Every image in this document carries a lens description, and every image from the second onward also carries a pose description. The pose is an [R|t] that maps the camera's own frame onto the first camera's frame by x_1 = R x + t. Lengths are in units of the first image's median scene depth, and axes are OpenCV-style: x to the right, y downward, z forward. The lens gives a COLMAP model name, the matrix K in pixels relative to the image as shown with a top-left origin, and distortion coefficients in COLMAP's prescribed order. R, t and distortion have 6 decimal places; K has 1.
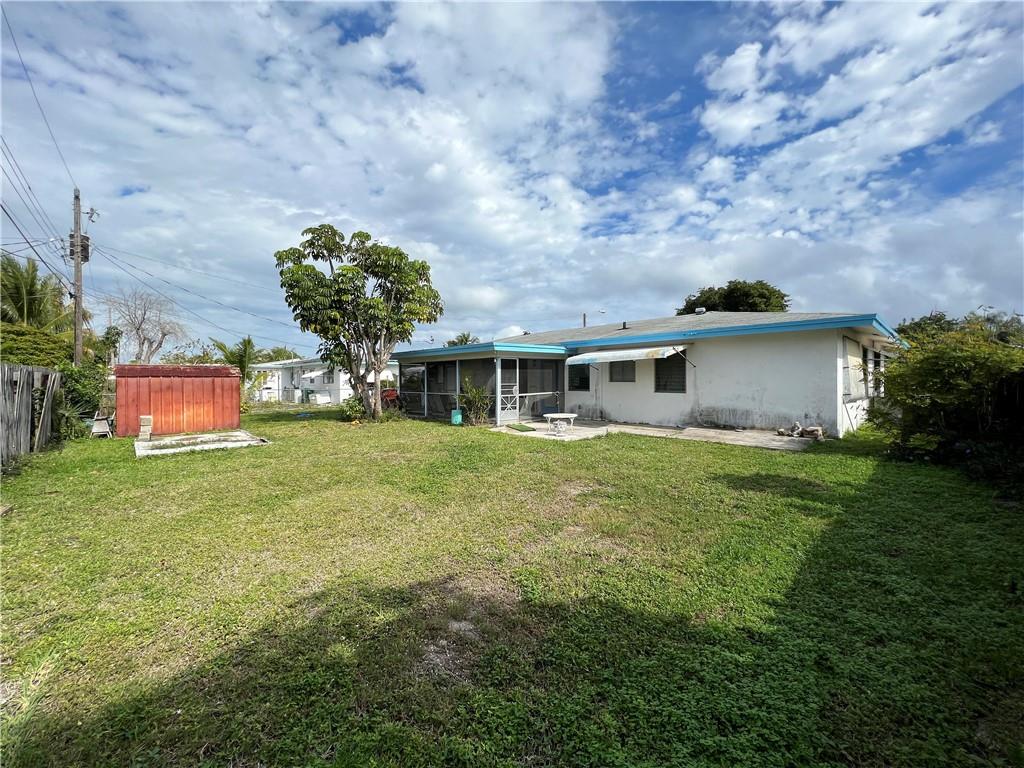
lens RADIAL K [[411.5, 0, 512.0], [0, 411.5, 384.0], [0, 0, 1]] dist [0.000012, -0.000013]
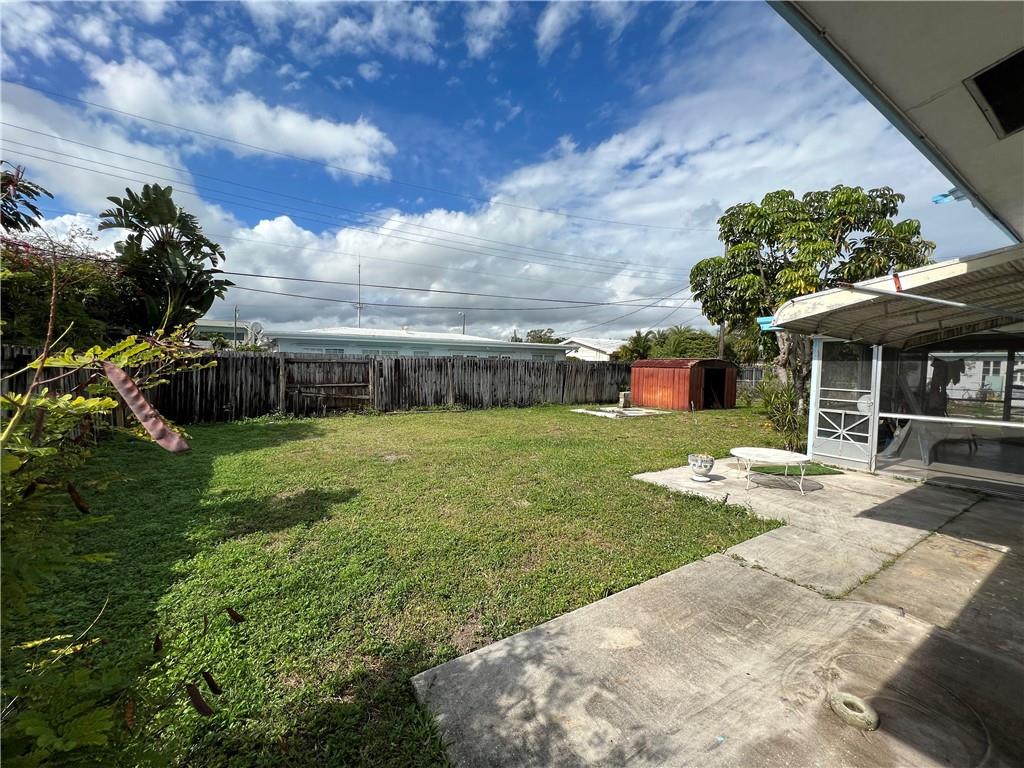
lens RADIAL K [[411.5, 0, 512.0], [0, 411.5, 384.0], [0, 0, 1]] dist [0.000012, -0.000013]
pose [[-0.203090, 0.052756, -0.977738, 0.570543], [-0.023082, 0.998012, 0.058644, -0.026953], [0.978888, 0.034478, -0.201469, 0.686961]]
